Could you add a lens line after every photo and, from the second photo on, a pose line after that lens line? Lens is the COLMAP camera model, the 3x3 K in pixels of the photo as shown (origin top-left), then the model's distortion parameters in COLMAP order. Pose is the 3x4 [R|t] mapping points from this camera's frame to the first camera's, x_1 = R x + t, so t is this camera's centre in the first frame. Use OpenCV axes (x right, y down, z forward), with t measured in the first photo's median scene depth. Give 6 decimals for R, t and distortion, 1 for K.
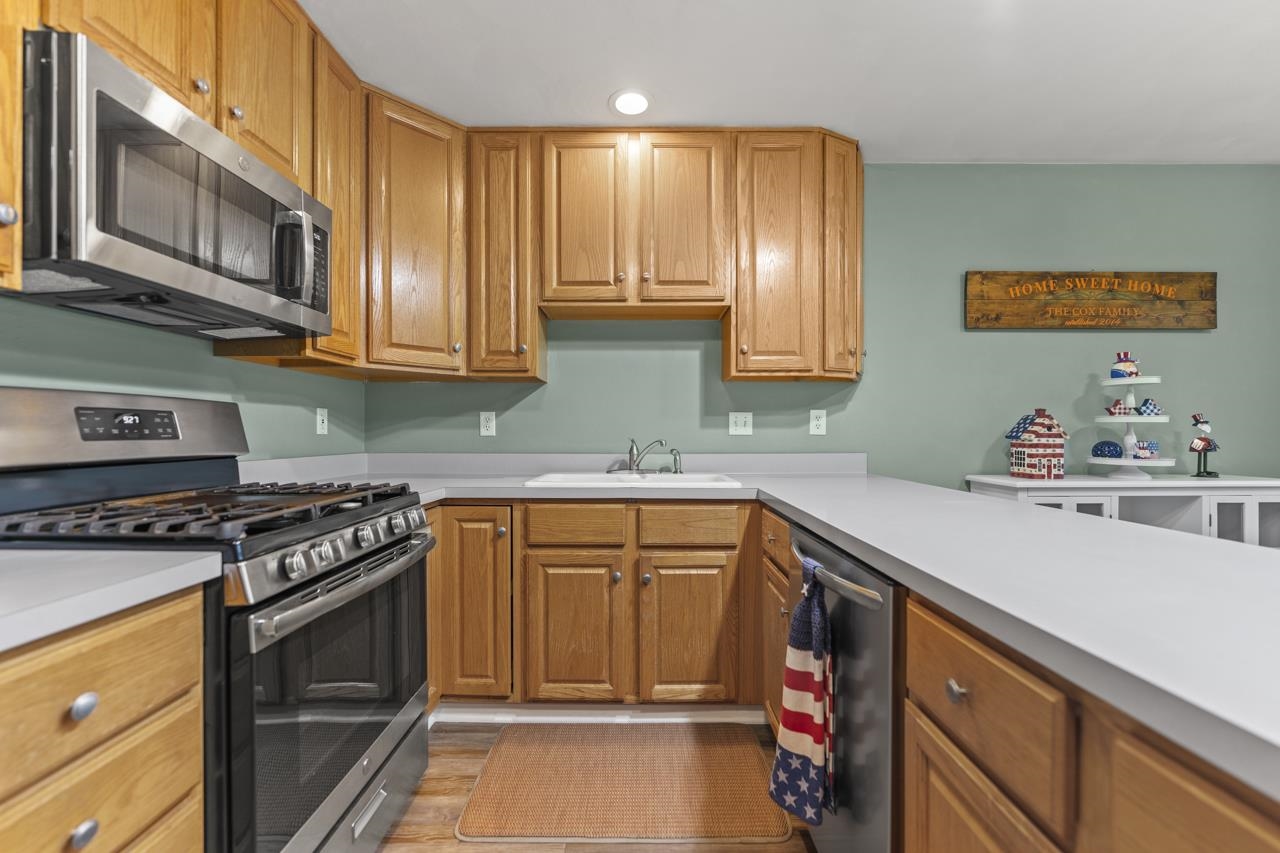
lens RADIAL K [[520.8, 0, 634.8], [0, 520.8, 434.3], [0, 0, 1]] dist [-0.003933, 0.000890]
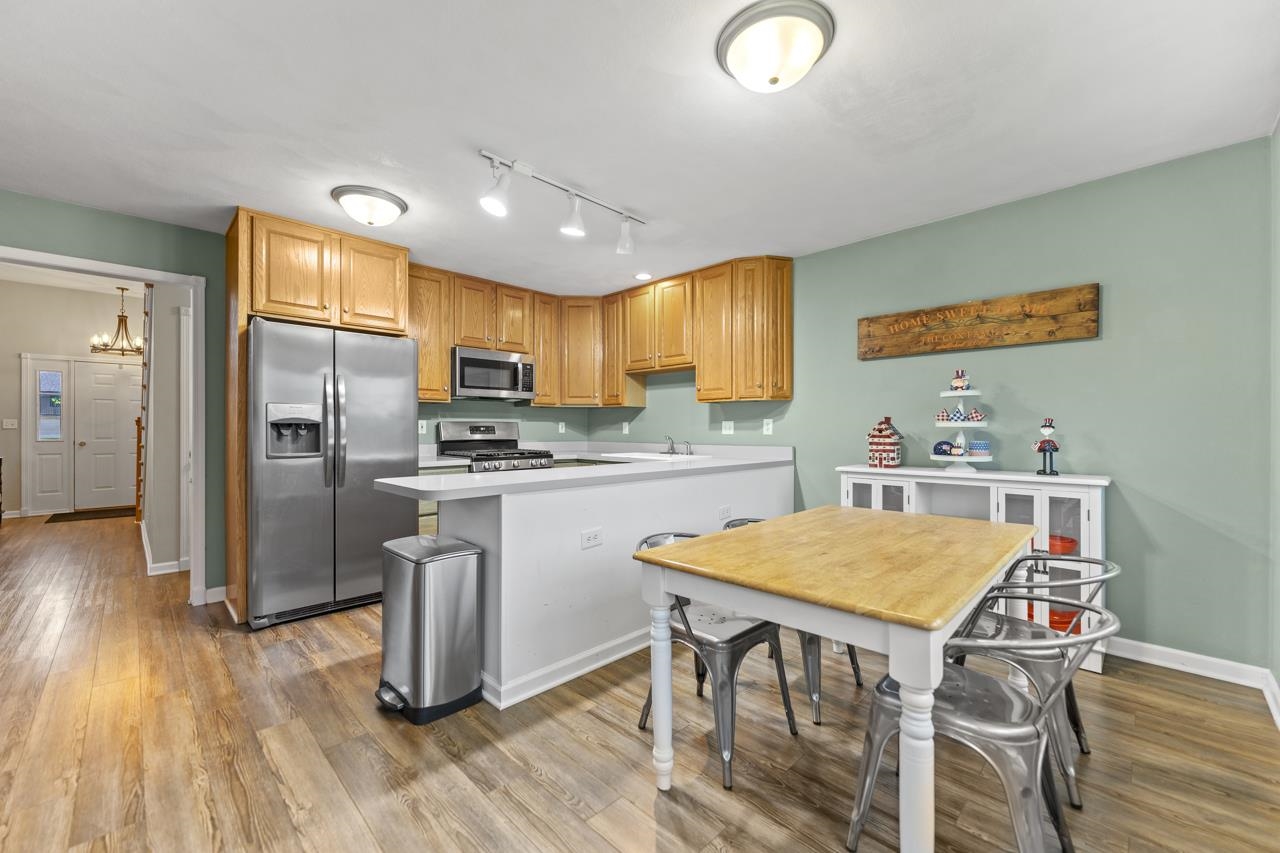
lens RADIAL K [[520.8, 0, 633.7], [0, 520.8, 428.9], [0, 0, 1]] dist [-0.003933, 0.000890]
pose [[0.696743, -0.000664, -0.717320, 1.369492], [-0.005525, 0.999965, -0.006292, -0.005284], [0.717299, 0.008347, 0.696715, -0.456813]]
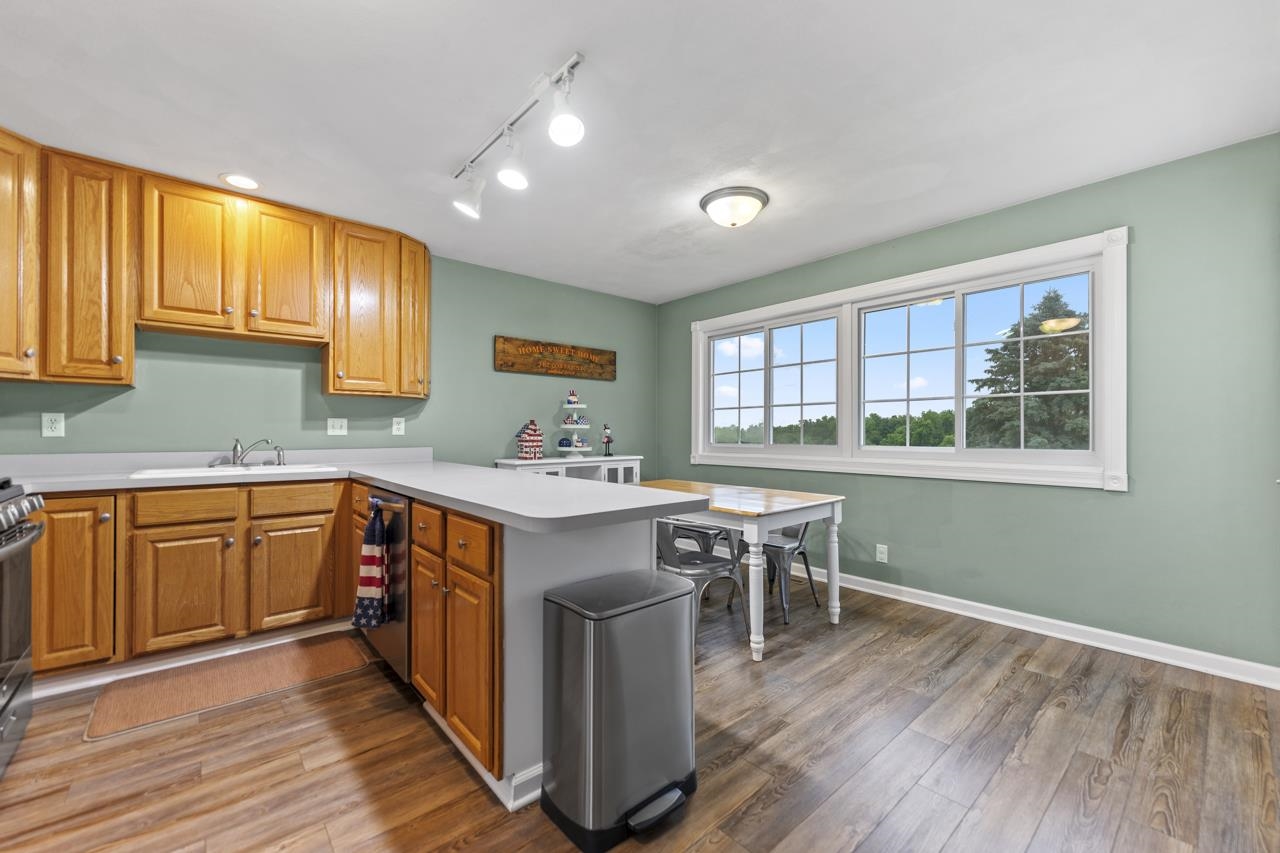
lens RADIAL K [[520.8, 0, 650.6], [0, 520.8, 430.0], [0, 0, 1]] dist [-0.003933, 0.000890]
pose [[0.740817, 0.004050, 0.671695, -0.111740], [0.002626, 0.999957, -0.008925, 0.001640], [-0.671702, 0.008375, 0.740774, -0.605758]]
